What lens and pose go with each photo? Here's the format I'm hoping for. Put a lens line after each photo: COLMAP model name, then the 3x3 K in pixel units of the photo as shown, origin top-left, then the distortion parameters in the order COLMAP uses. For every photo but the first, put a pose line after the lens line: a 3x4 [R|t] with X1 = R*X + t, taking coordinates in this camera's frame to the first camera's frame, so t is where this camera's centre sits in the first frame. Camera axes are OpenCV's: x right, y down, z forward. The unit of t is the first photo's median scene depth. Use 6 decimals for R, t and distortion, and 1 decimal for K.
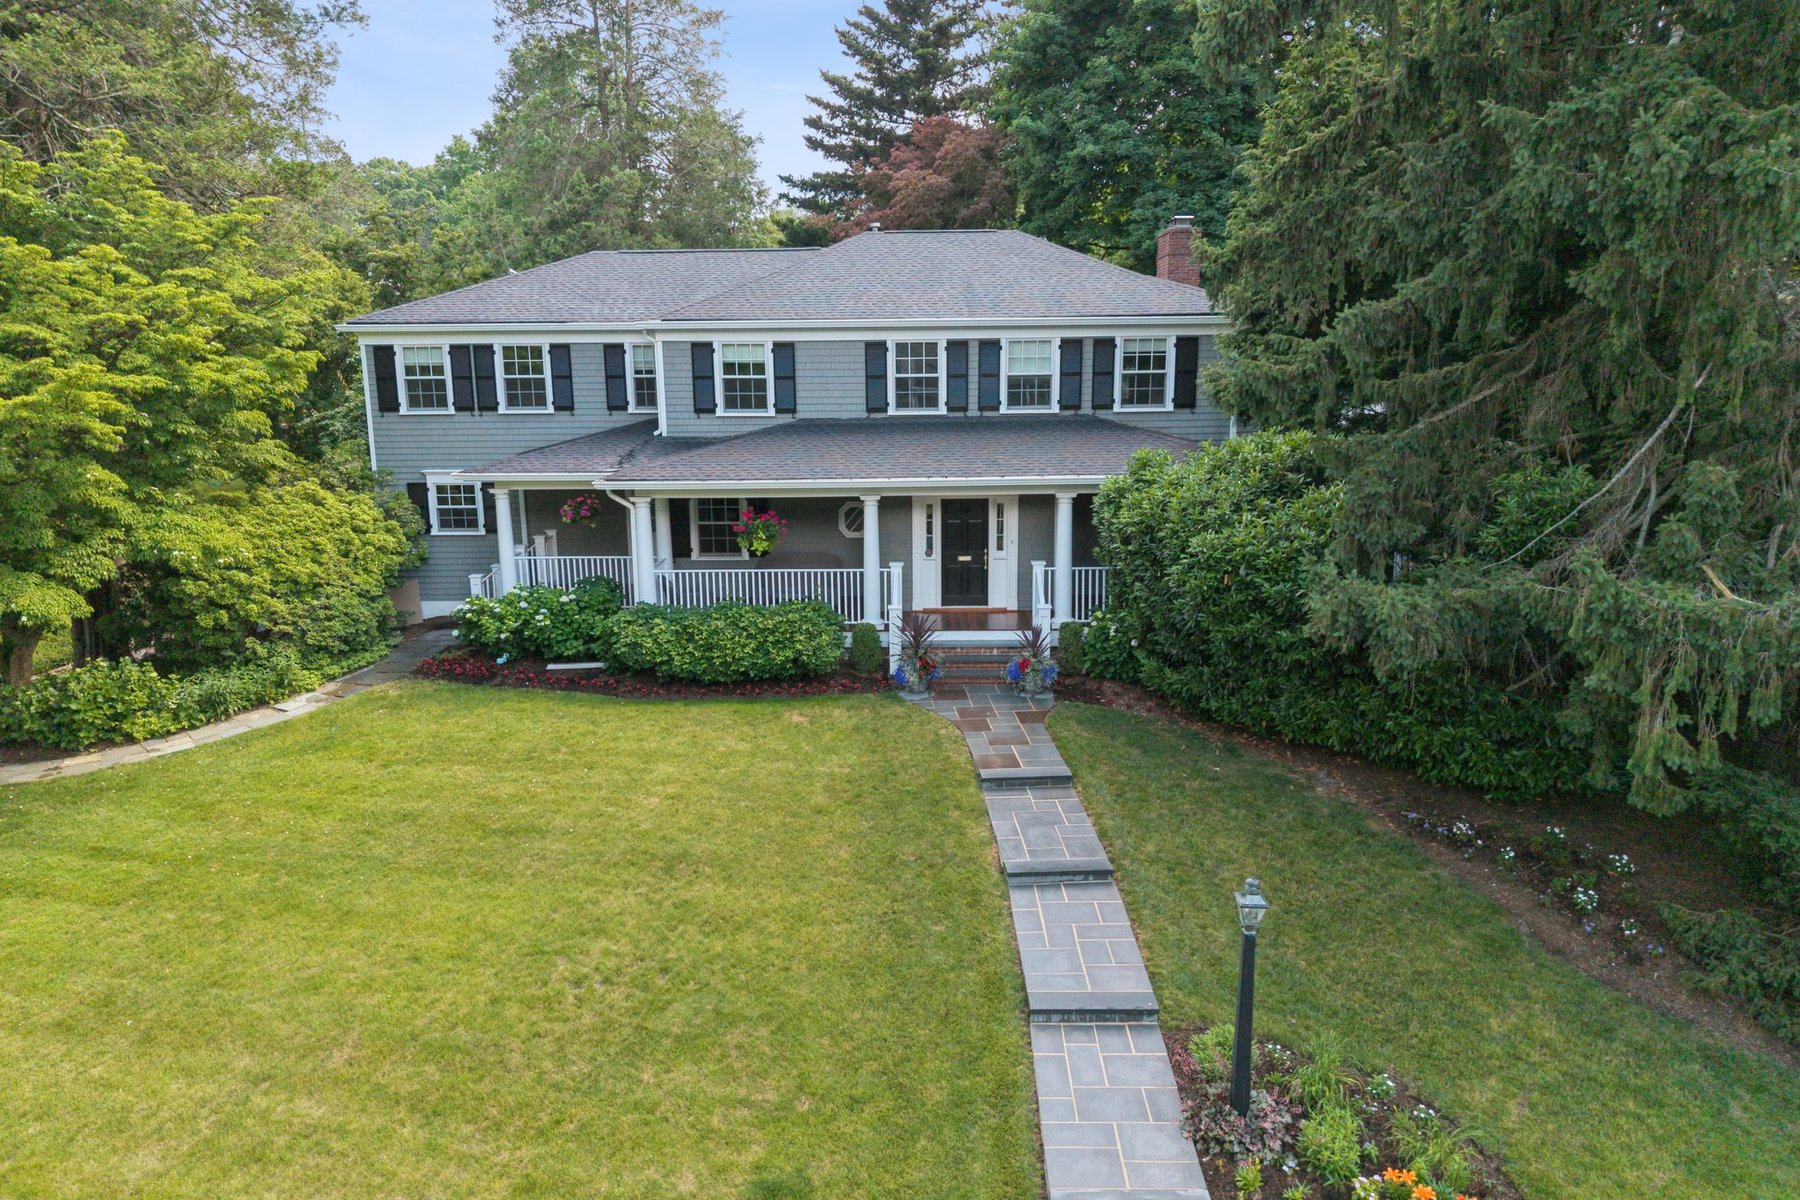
lens RADIAL K [[1194.6, 0, 900.0], [0, 1194.6, 600.0], [0, 0, 1]] dist [0.047355, -0.002116]
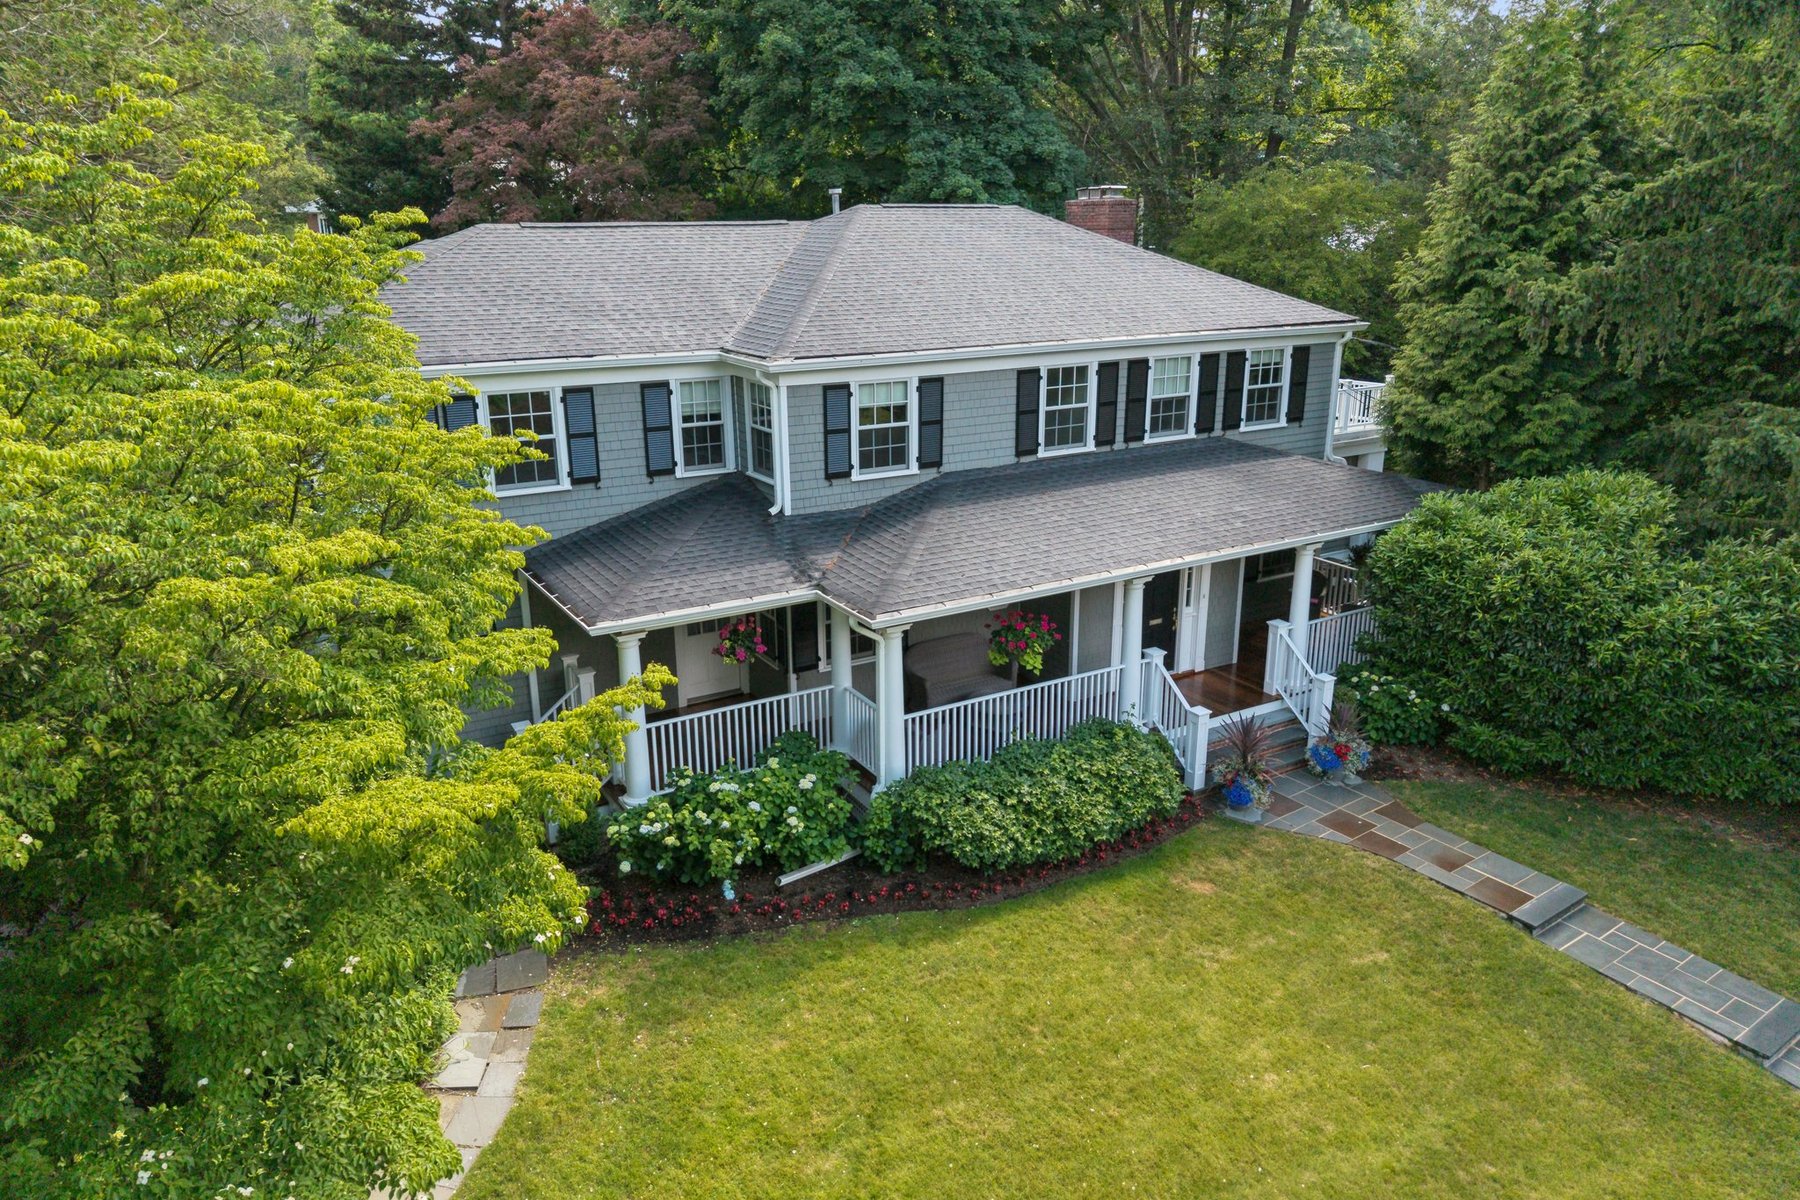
lens RADIAL K [[1204.5, 0, 900.0], [0, 1204.5, 600.0], [0, 0, 1]] dist [0.030709, -0.002624]
pose [[0.853666, -0.150371, 0.498642, -0.513855], [0.103724, 0.987321, 0.120165, -0.168271], [-0.510388, -0.050860, 0.858439, 0.344132]]
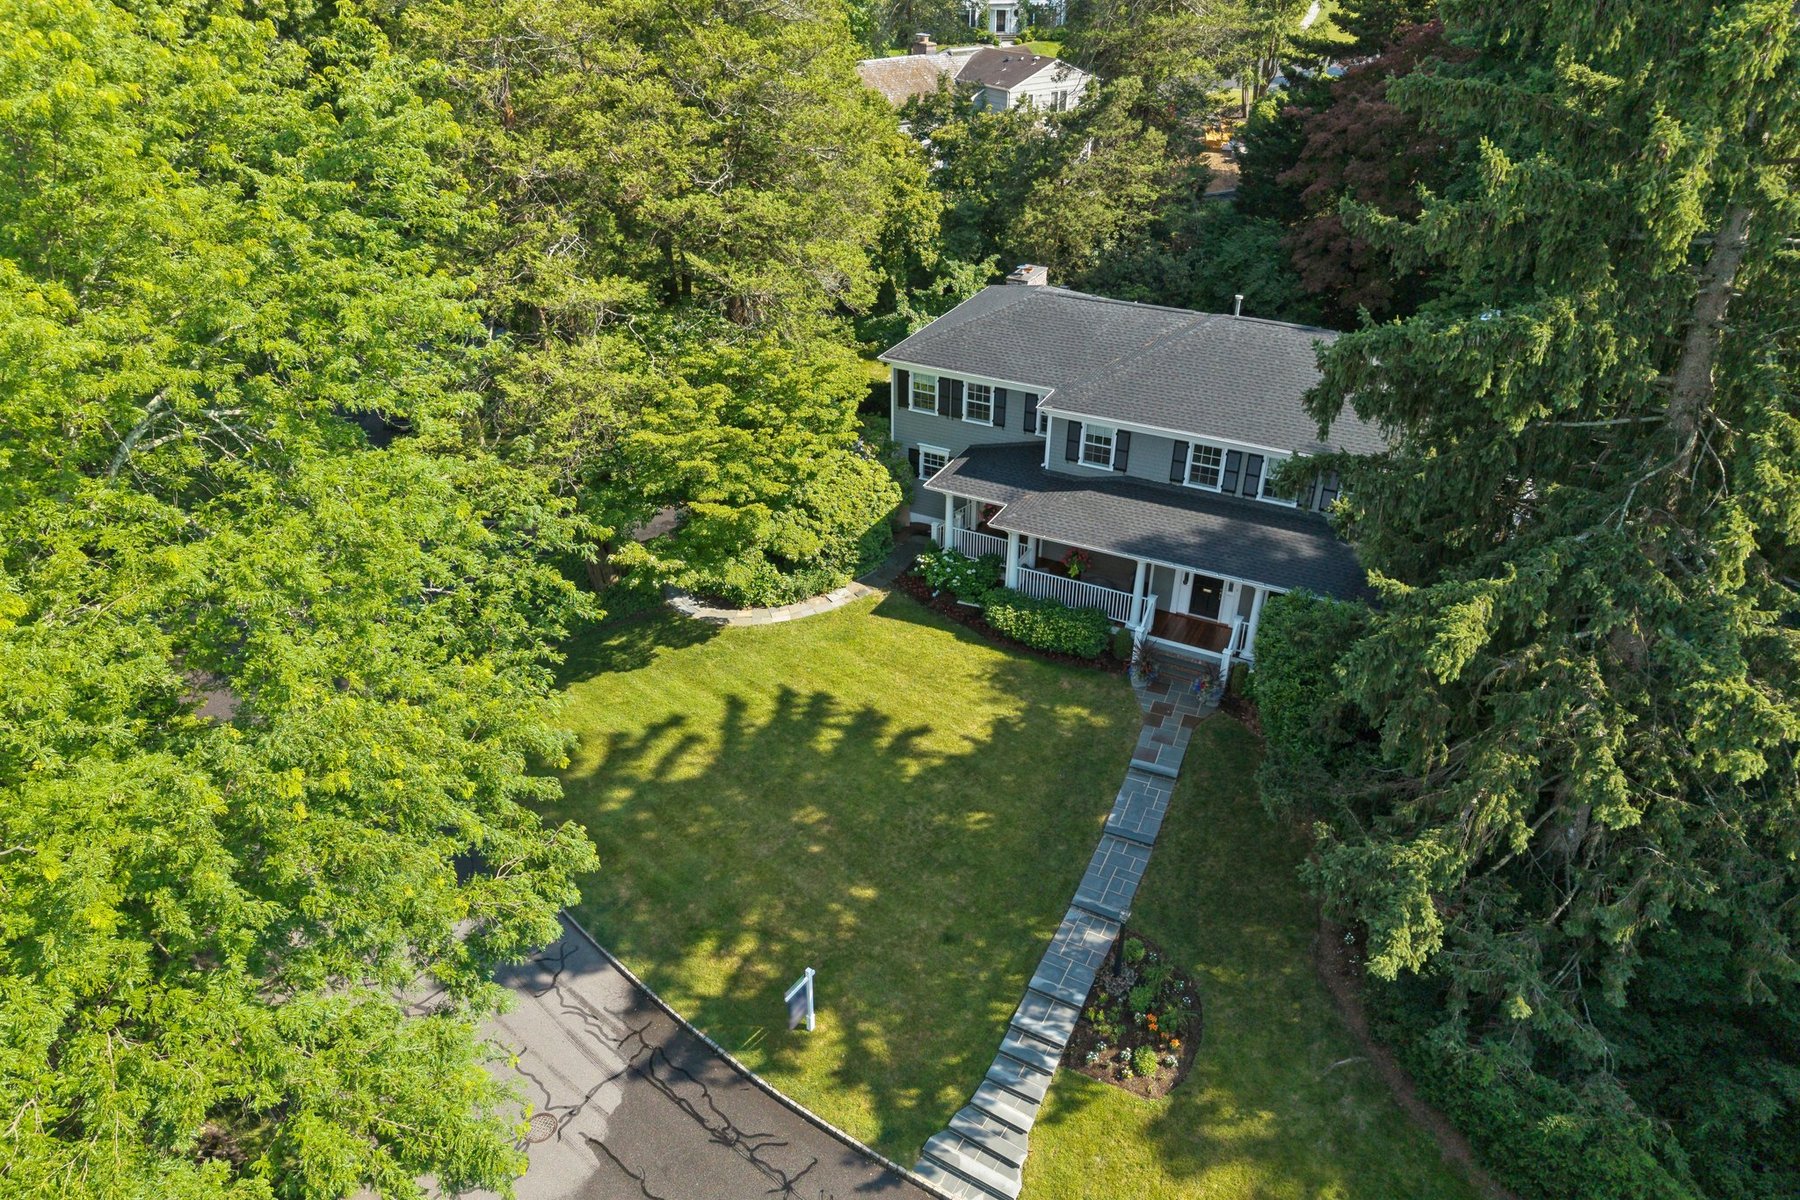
lens RADIAL K [[1204.5, 0, 900.0], [0, 1204.5, 600.0], [0, 0, 1]] dist [0.030709, -0.002624]
pose [[0.890398, 0.238769, -0.387531, 0.306844], [-0.100206, 0.933310, 0.344805, -0.521546], [0.444015, -0.268181, 0.854944, -0.543938]]
